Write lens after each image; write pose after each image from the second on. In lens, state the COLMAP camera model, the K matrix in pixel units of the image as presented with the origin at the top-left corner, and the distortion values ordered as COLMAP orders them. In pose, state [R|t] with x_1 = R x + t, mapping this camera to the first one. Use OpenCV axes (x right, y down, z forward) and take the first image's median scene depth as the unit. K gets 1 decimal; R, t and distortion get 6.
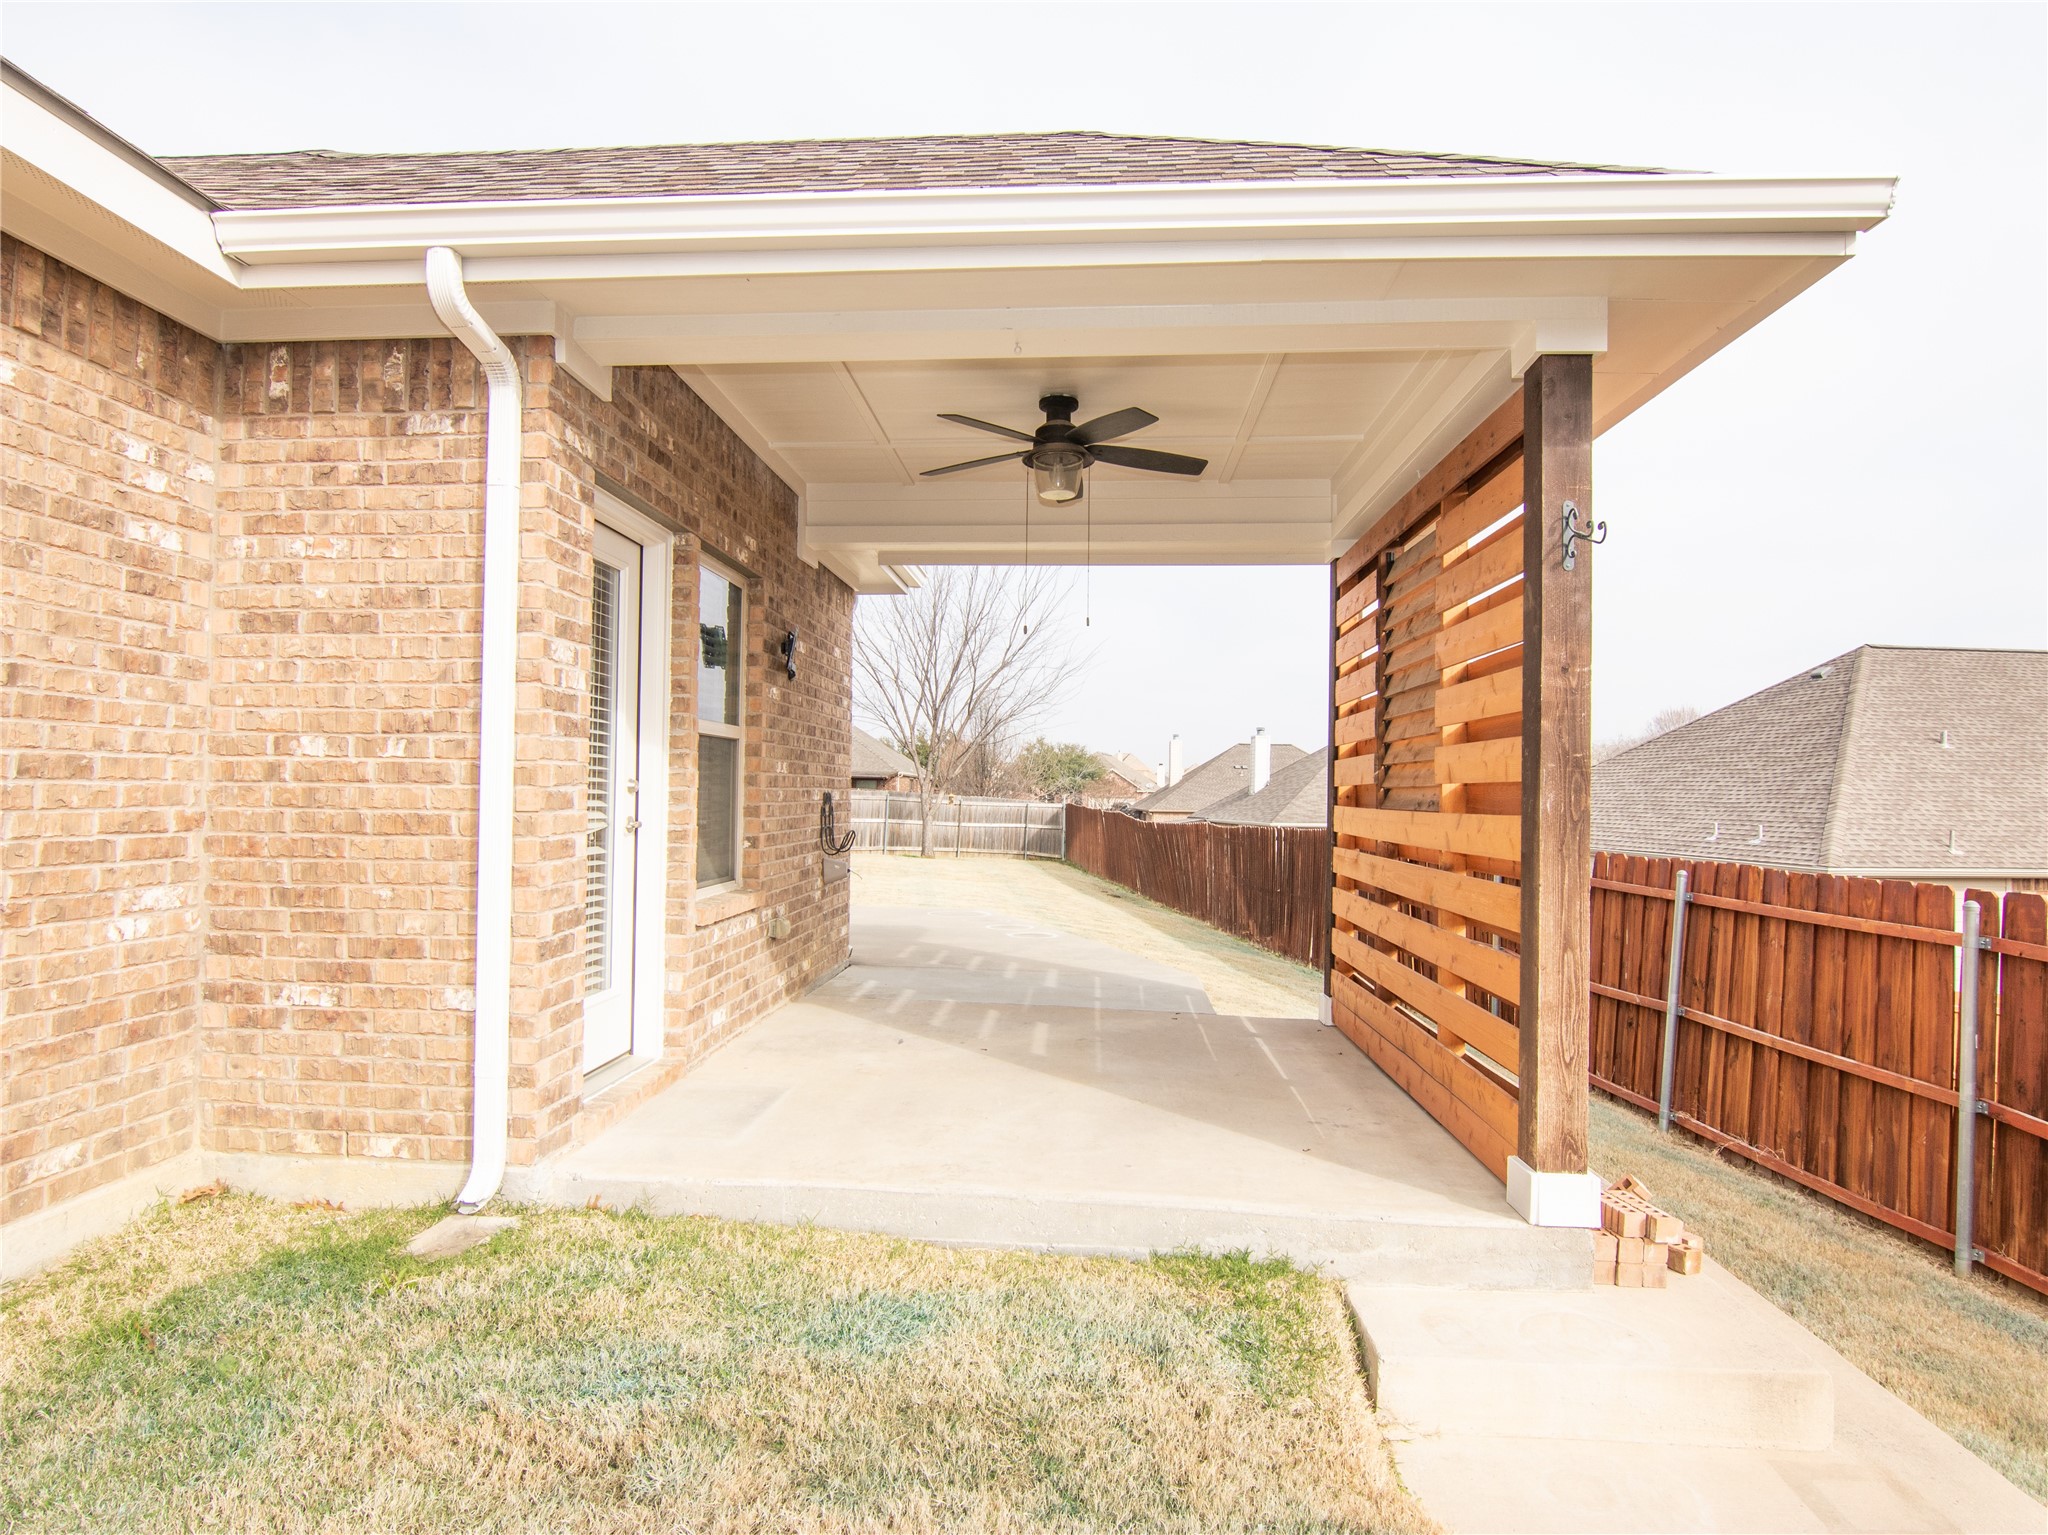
lens RADIAL K [[1176.6, 0, 1023.2], [0, 1176.6, 774.1], [0, 0, 1]] dist [-0.007738, -0.006000]
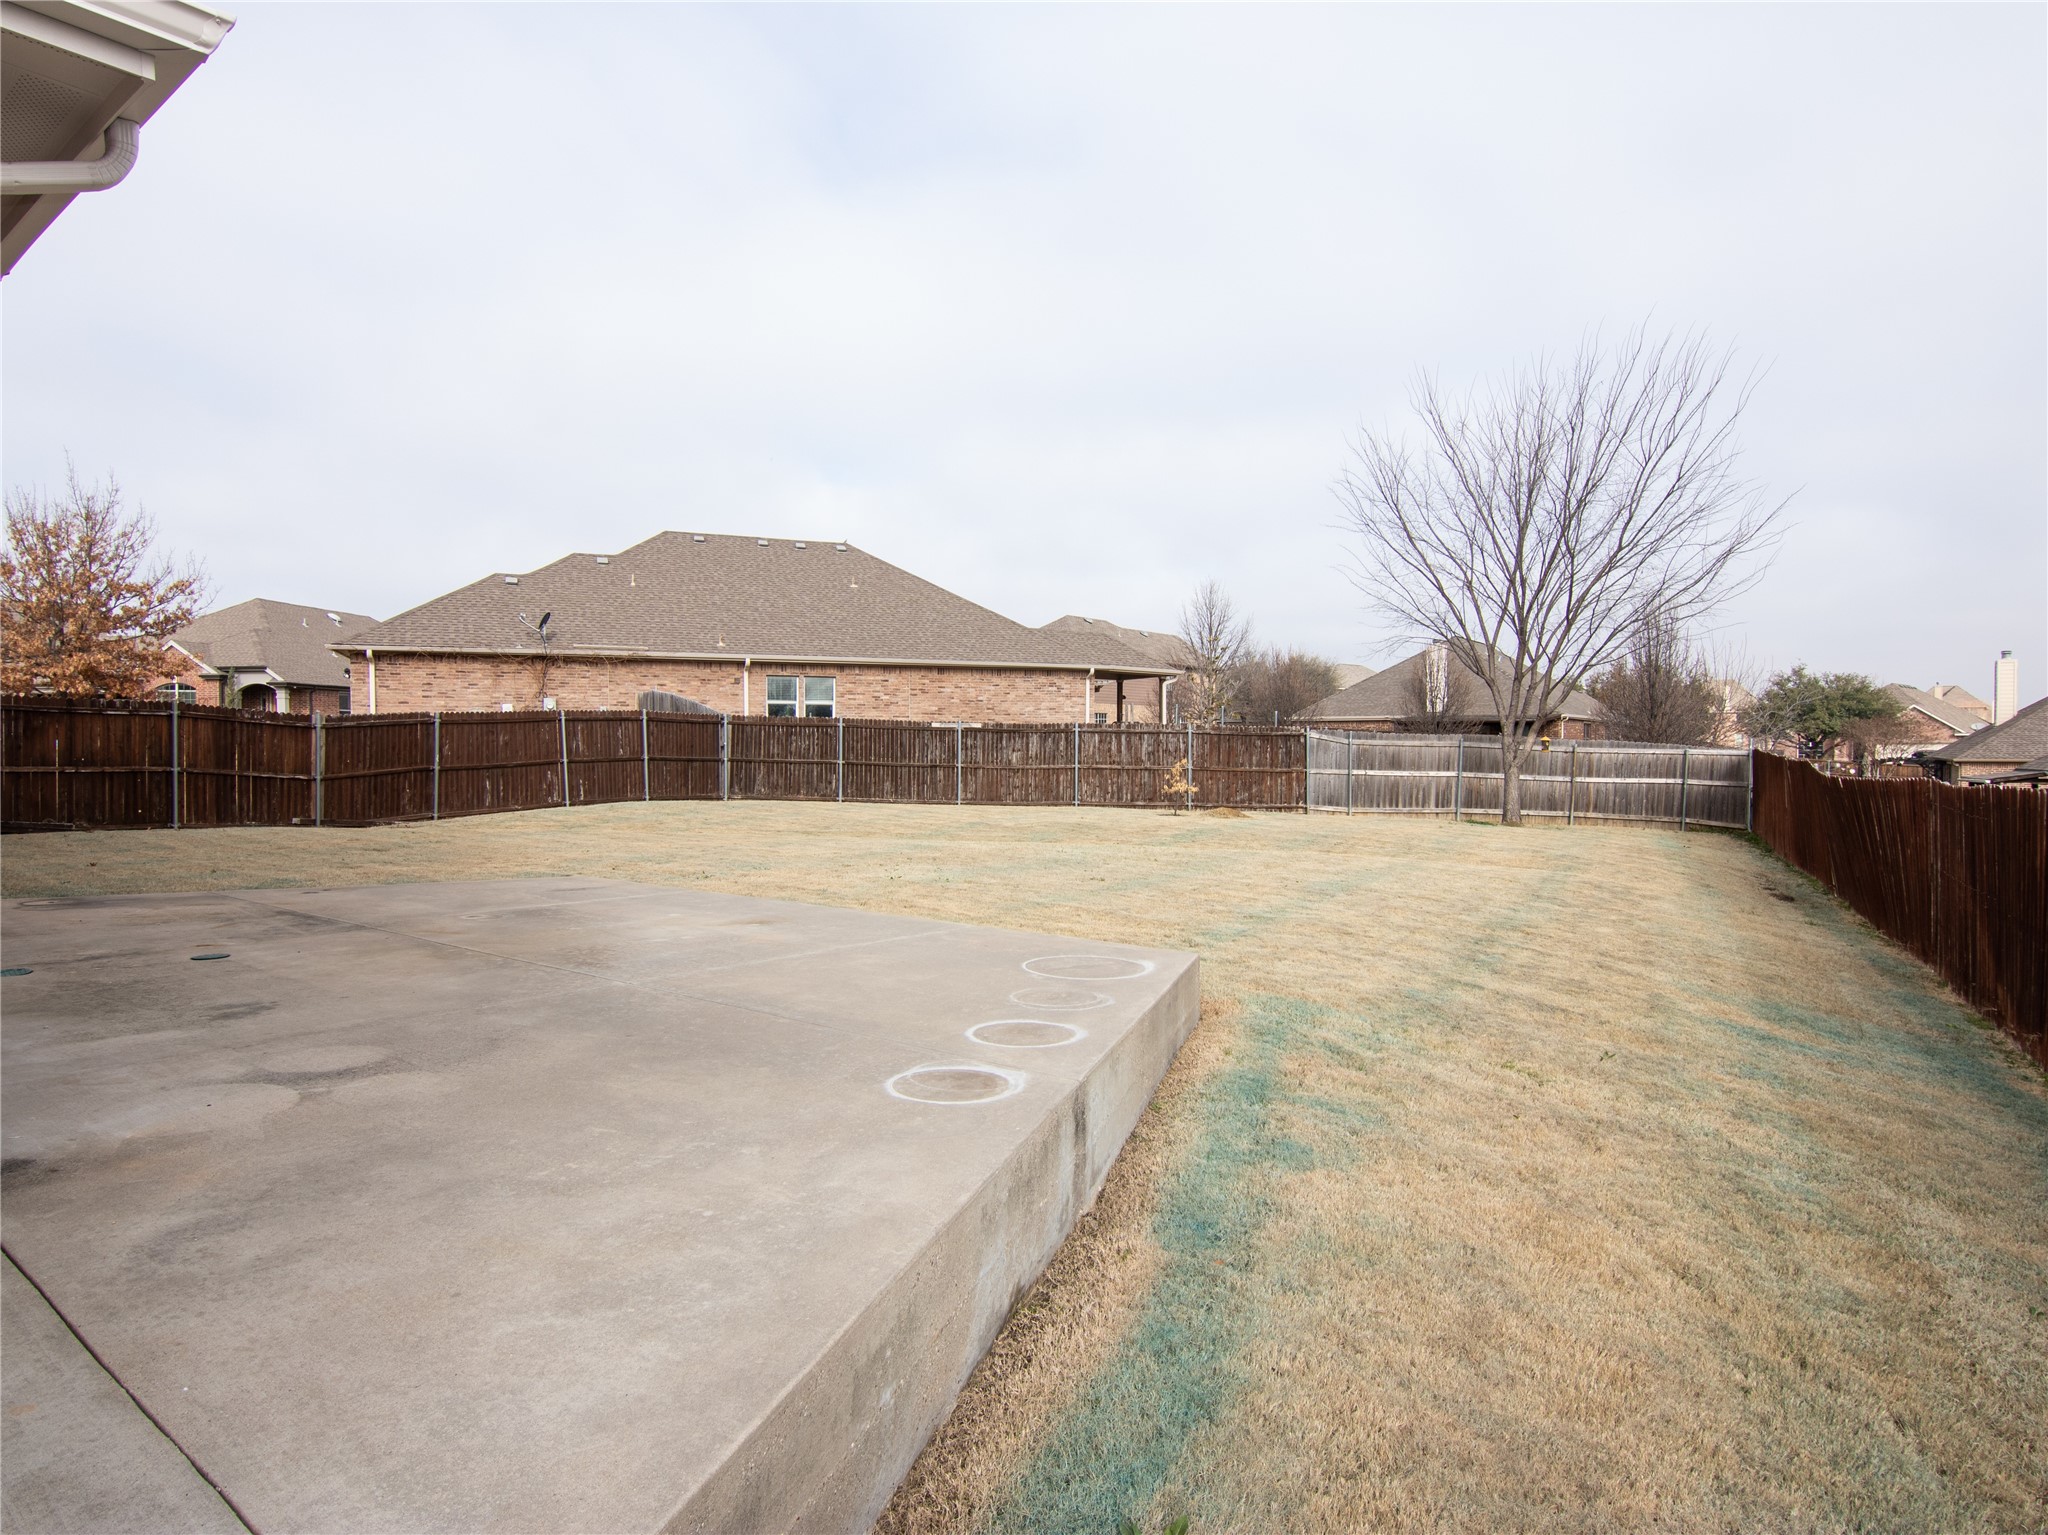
lens RADIAL K [[1176.6, 0, 1017.3], [0, 1176.6, 762.2], [0, 0, 1]] dist [-0.007738, -0.006000]
pose [[0.828365, -0.003752, -0.560176, 0.718834], [0.020599, 0.999505, 0.023767, 0.085271], [0.559810, -0.031227, 0.828032, 2.191794]]
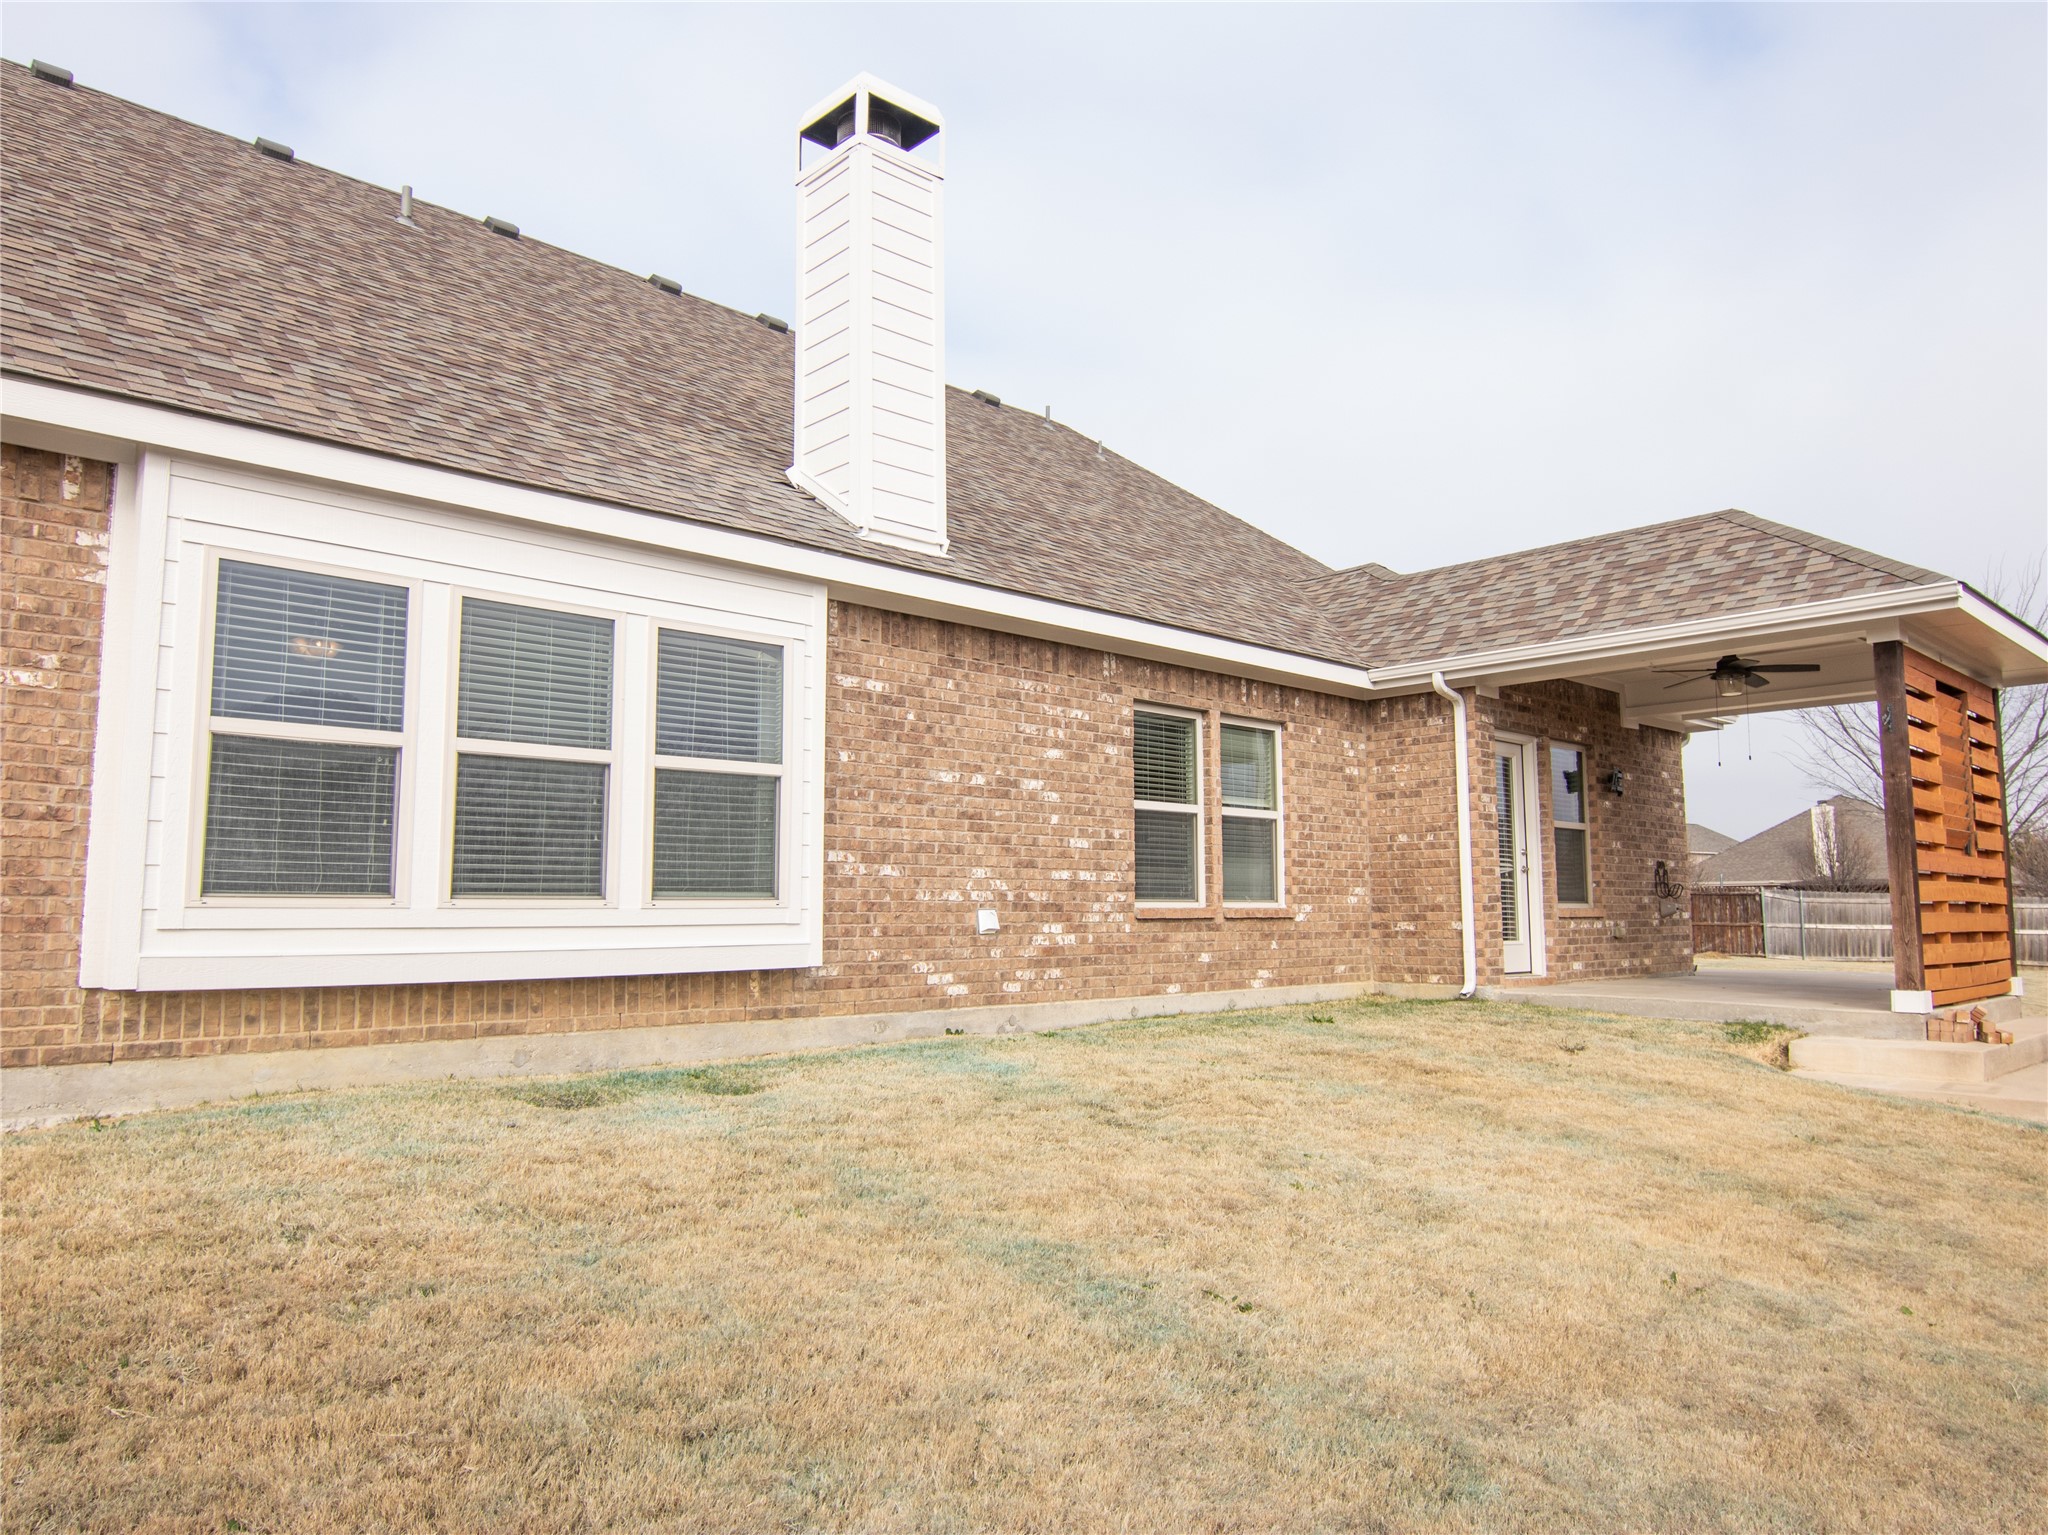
lens RADIAL K [[1389.9, 0, 1024.2], [0, 1389.9, 757.9], [0, 0, 1]] dist [-0.010495, -0.003590]
pose [[0.741470, -0.092634, -0.664561, 0.964393], [0.024309, 0.993483, -0.111360, 0.134929], [0.670545, 0.066415, 0.738890, -2.103859]]
